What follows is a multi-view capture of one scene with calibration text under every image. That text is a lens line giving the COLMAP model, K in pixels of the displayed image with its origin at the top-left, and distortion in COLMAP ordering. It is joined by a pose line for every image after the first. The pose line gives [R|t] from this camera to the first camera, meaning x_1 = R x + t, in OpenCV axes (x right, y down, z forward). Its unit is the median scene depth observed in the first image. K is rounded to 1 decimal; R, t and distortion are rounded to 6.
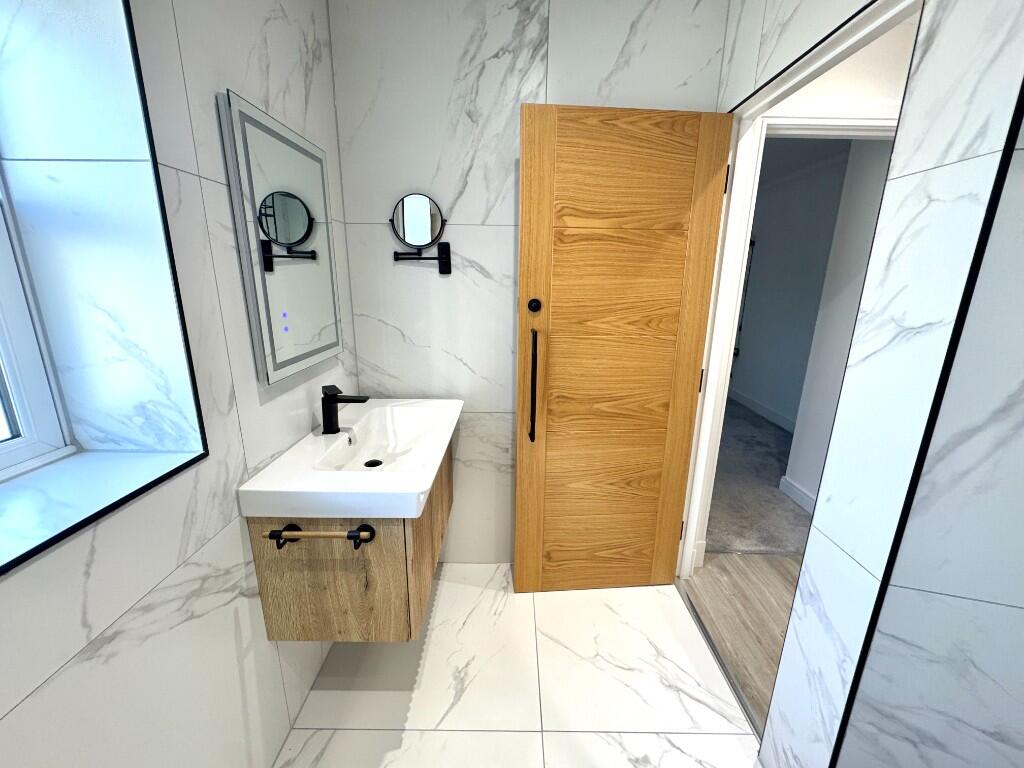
lens RADIAL K [[407.6, 0, 512.9], [0, 407.6, 382.1], [0, 0, 1]] dist [-0.001651, -0.000167]
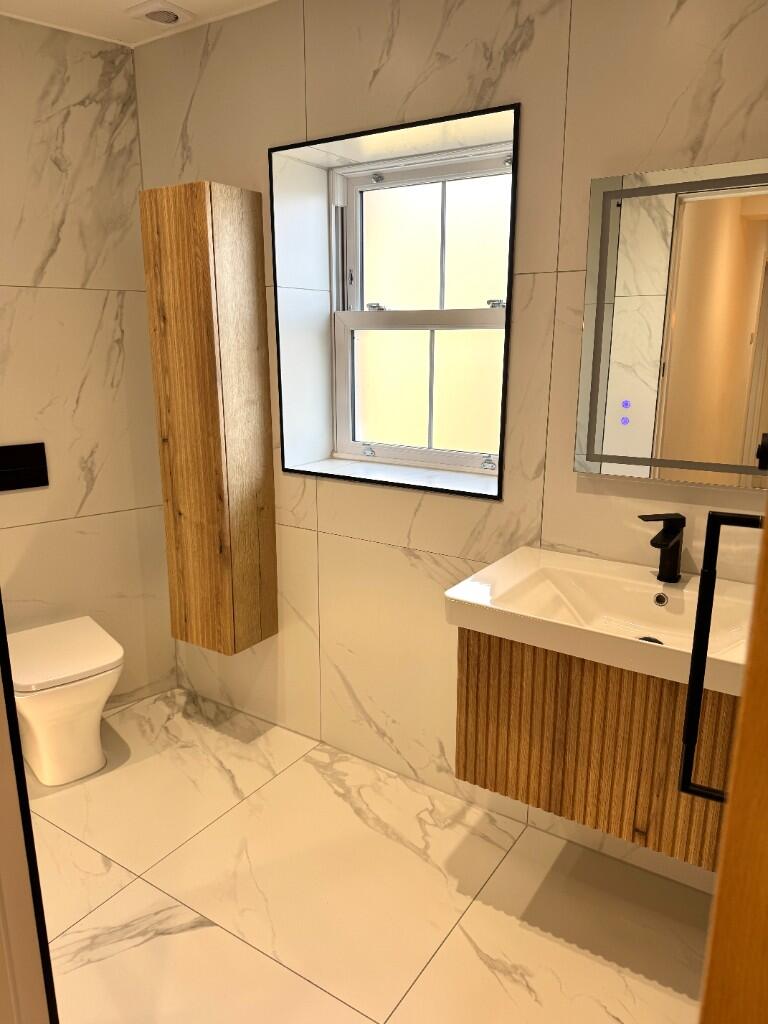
lens RADIAL K [[720.7, 0, 387.8], [0, 720.7, 518.5], [0, 0, 1]] dist [0.082822, -0.113178]
pose [[-0.550125, 0.187484, -0.813764, 0.827022], [-0.214529, 0.910039, 0.354692, -0.316183], [0.807056, 0.369701, -0.460415, 1.154566]]
